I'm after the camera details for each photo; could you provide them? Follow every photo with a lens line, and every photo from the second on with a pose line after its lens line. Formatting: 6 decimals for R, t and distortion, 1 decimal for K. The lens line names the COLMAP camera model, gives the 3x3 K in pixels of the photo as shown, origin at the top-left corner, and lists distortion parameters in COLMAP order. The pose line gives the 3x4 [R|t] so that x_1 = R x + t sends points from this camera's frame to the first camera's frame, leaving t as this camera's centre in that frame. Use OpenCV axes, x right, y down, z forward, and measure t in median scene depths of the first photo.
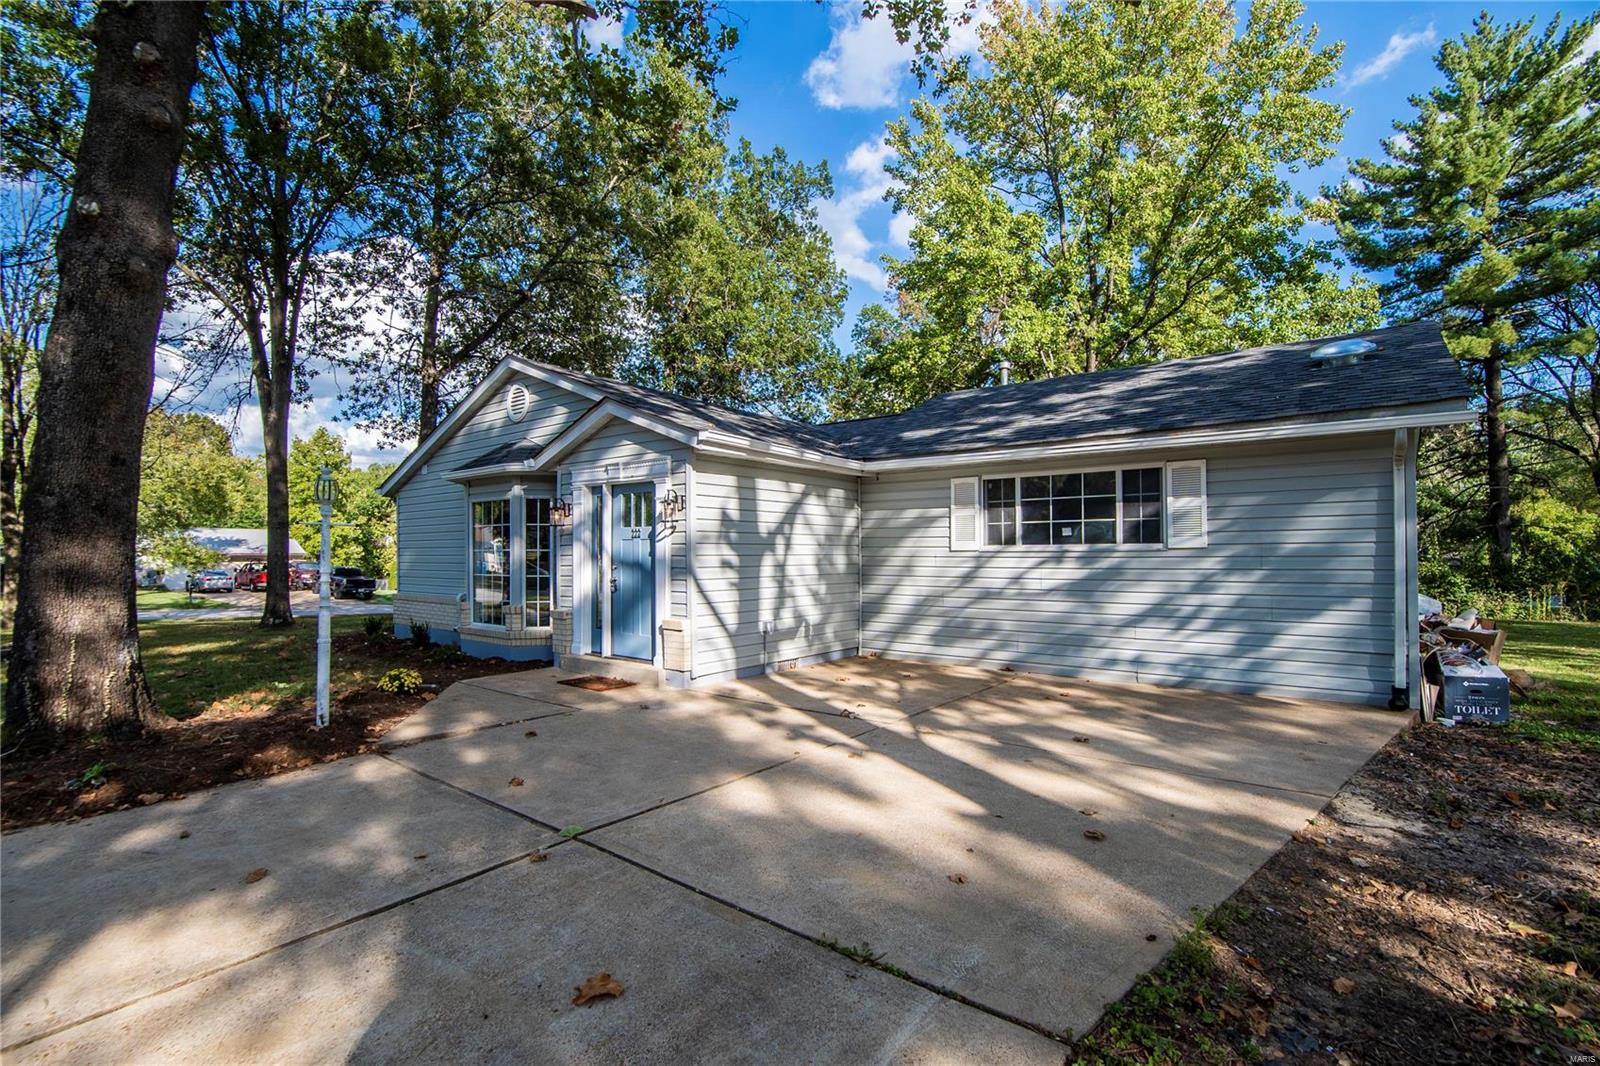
lens RADIAL K [[692.9, 0, 802.1], [0, 692.9, 558.5], [0, 0, 1]] dist [-0.028831, 0.000353]
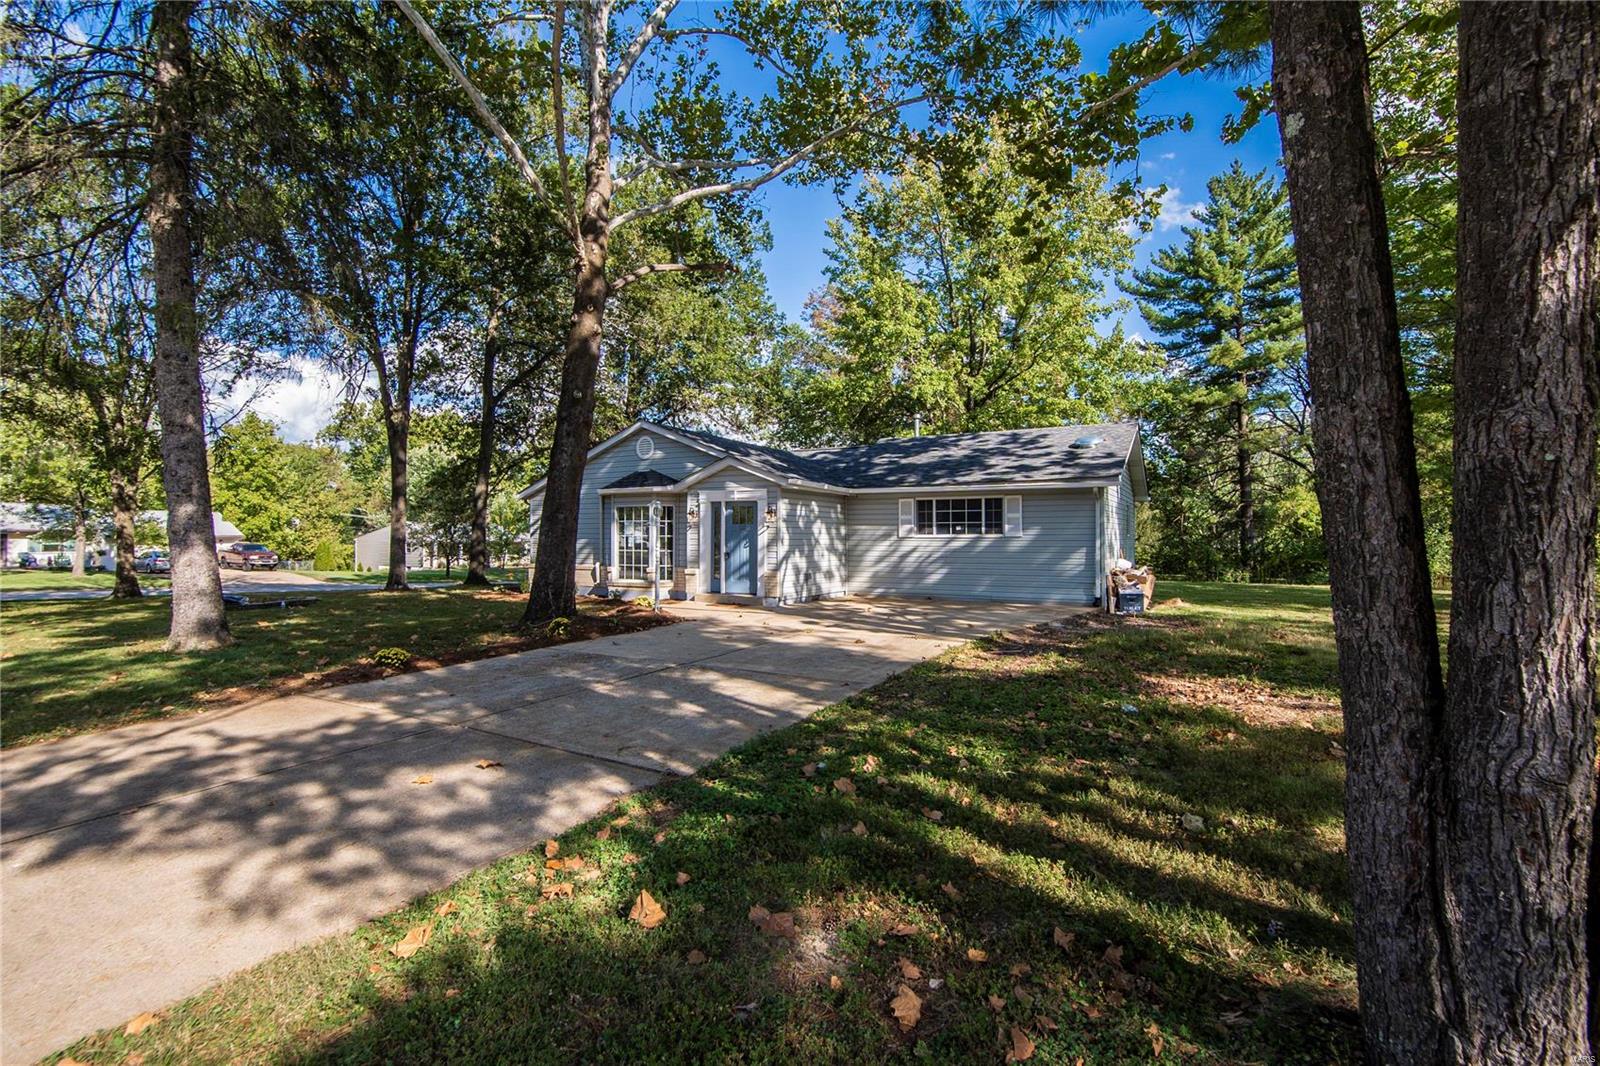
lens RADIAL K [[718.9, 0, 797.0], [0, 718.9, 527.0], [0, 0, 1]] dist [-0.029149, 0.000433]
pose [[0.987273, 0.006516, 0.158904, -0.152724], [-0.002952, 0.999739, -0.022648, 0.002367], [-0.159010, 0.021891, 0.987034, -0.365405]]
